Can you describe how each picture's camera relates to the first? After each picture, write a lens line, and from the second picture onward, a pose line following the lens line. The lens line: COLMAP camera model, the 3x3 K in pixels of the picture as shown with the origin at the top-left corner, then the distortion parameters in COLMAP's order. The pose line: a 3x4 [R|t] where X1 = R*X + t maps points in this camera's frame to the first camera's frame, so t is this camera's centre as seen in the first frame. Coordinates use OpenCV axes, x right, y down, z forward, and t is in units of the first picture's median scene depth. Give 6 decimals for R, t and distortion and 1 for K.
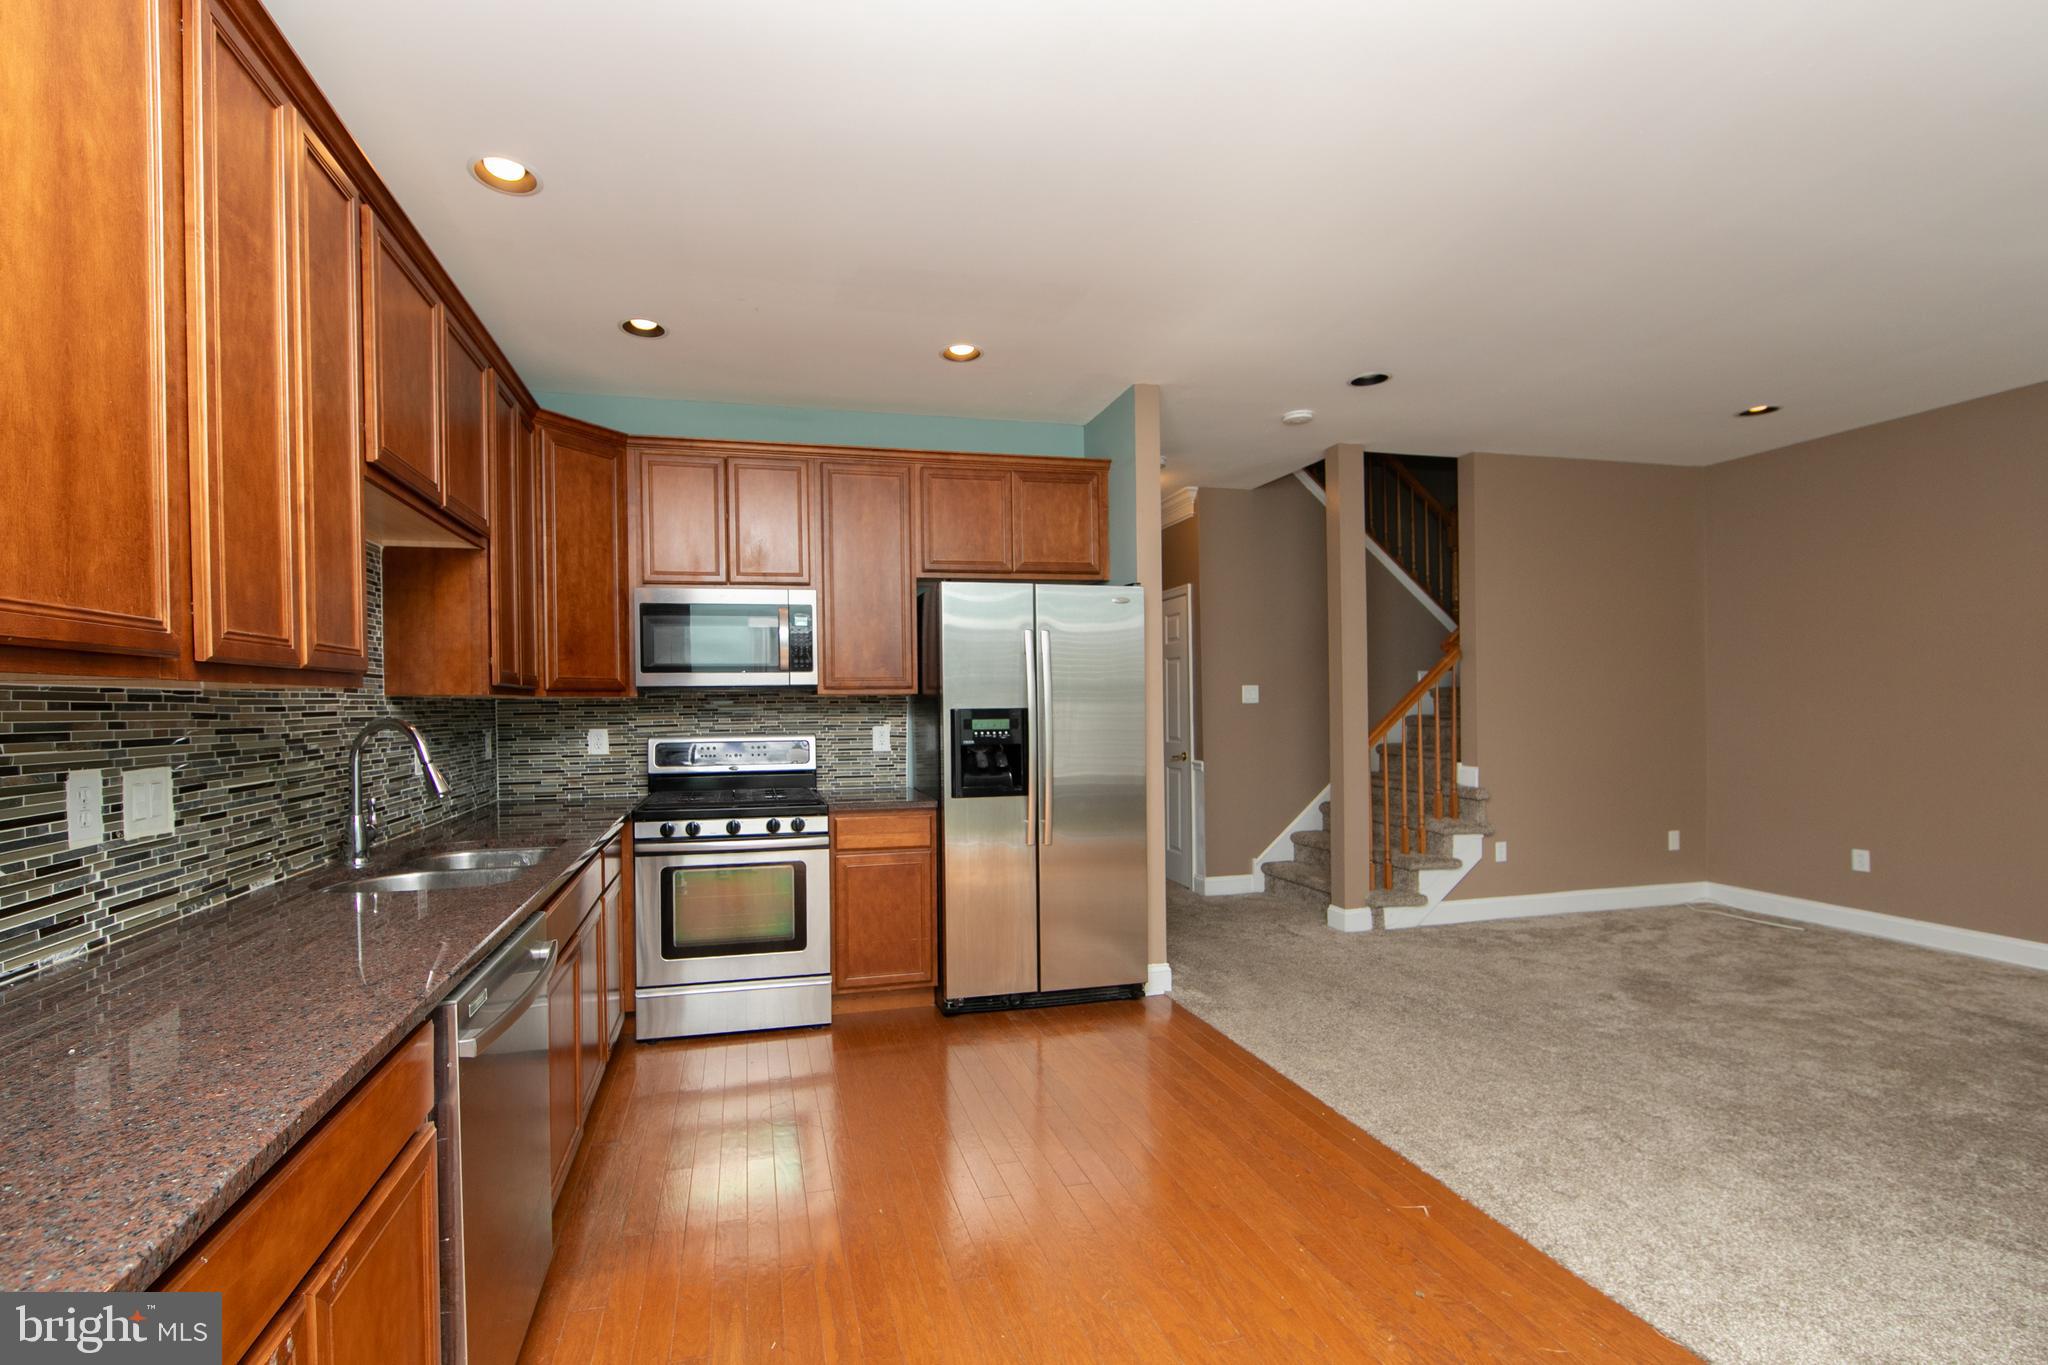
lens RADIAL K [[872.3, 0, 946.3], [0, 872.3, 708.1], [0, 0, 1]] dist [0.000291, -0.000132]
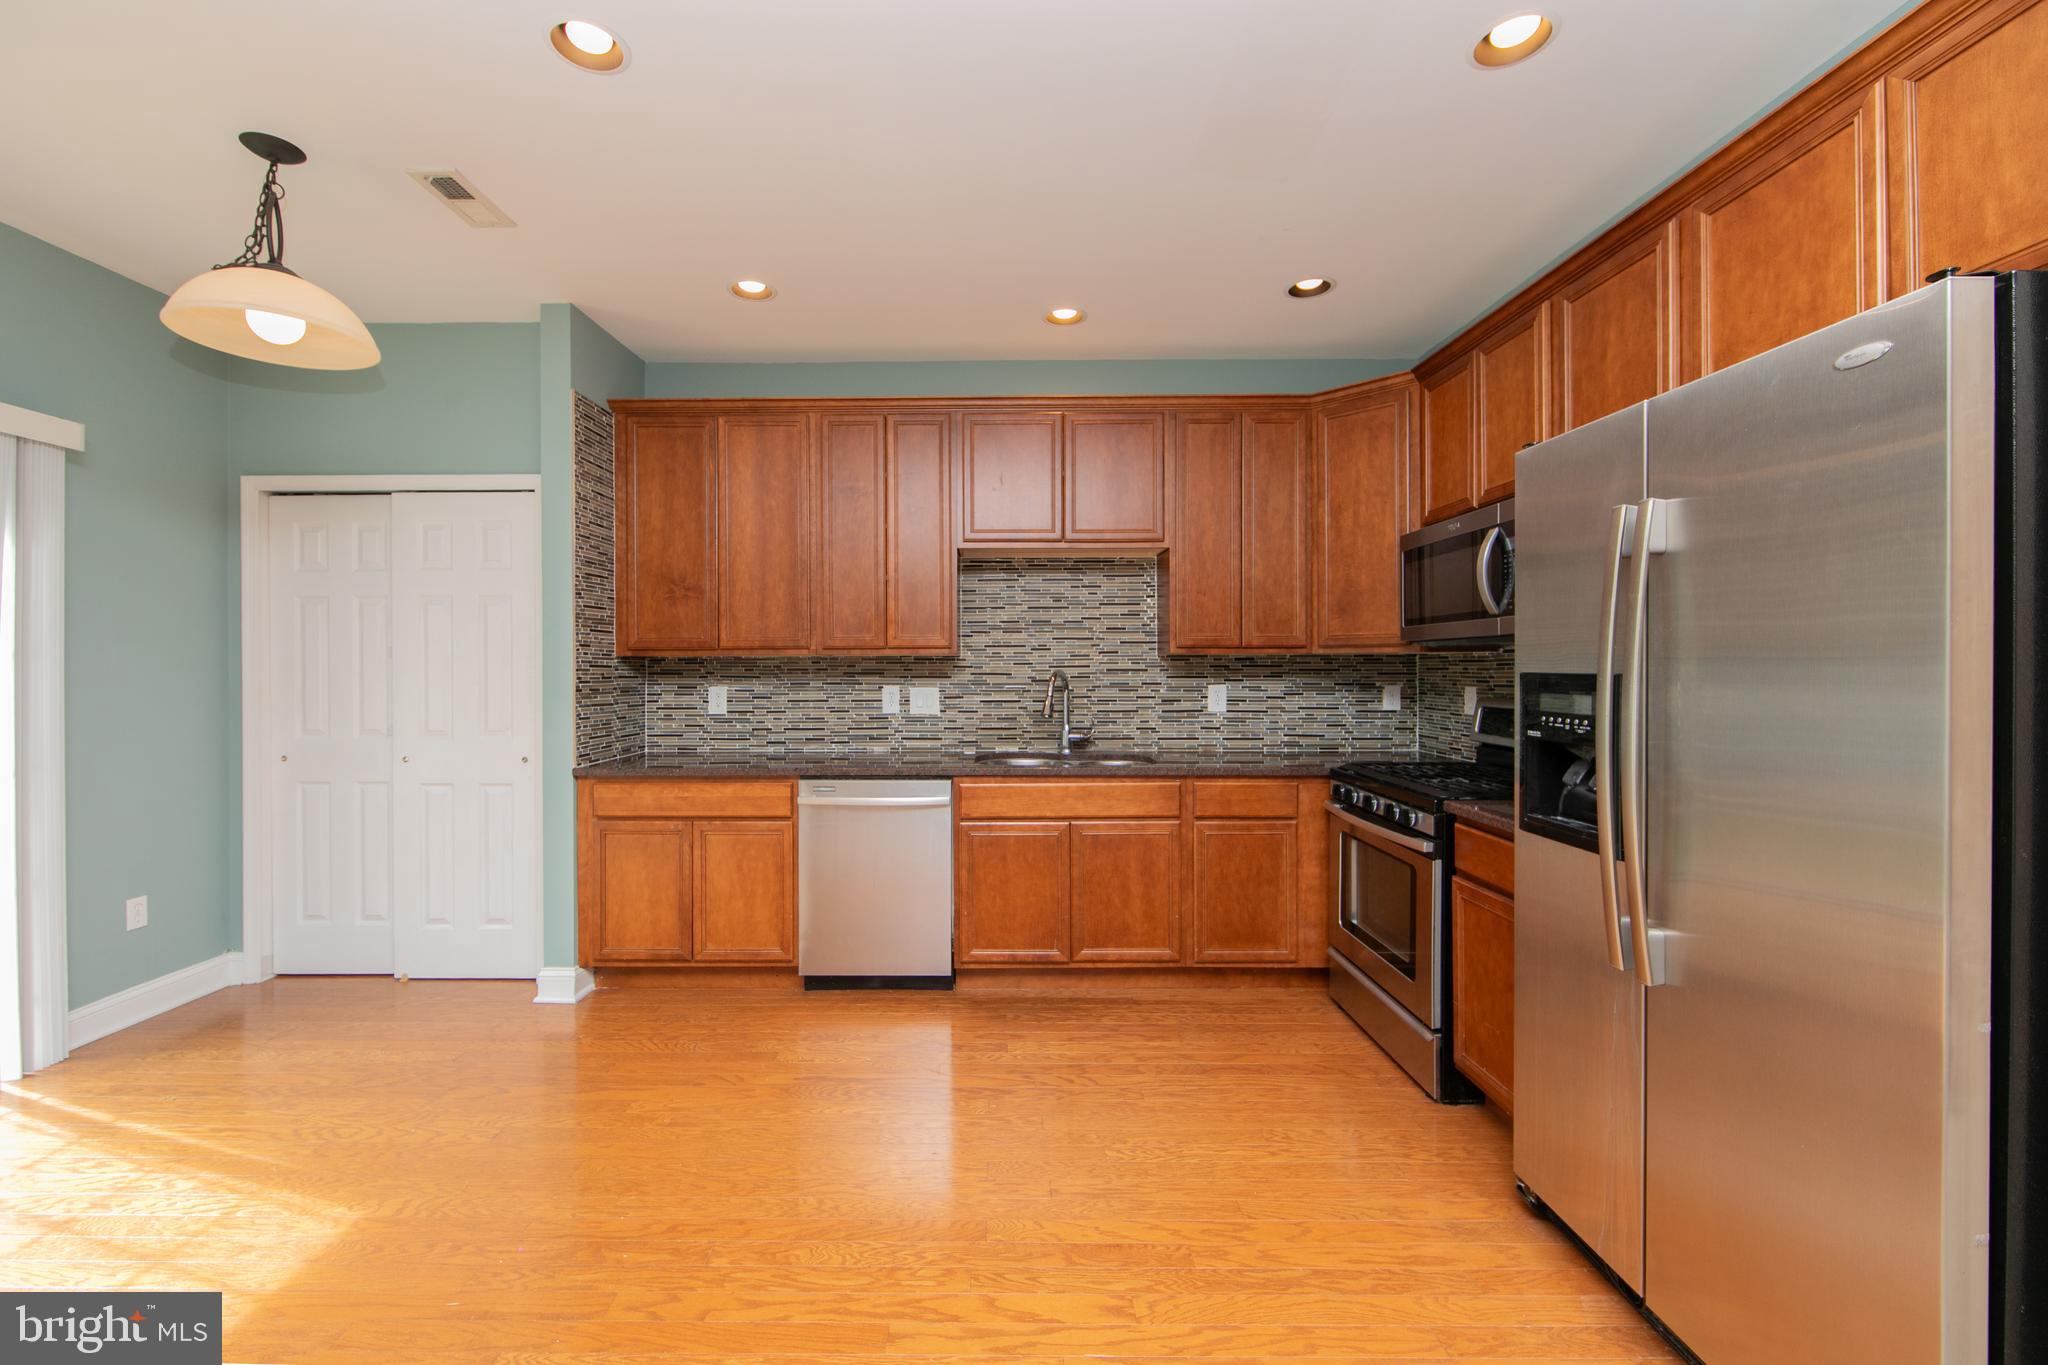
lens RADIAL K [[823.0, 0, 987.5], [0, 823.0, 670.1], [0, 0, 1]] dist [-0.000476, -0.000020]
pose [[-0.233599, 0.016638, -0.972191, 0.529859], [0.000437, 0.999855, 0.017006, -0.007937], [0.972333, 0.003547, -0.233573, 0.679801]]
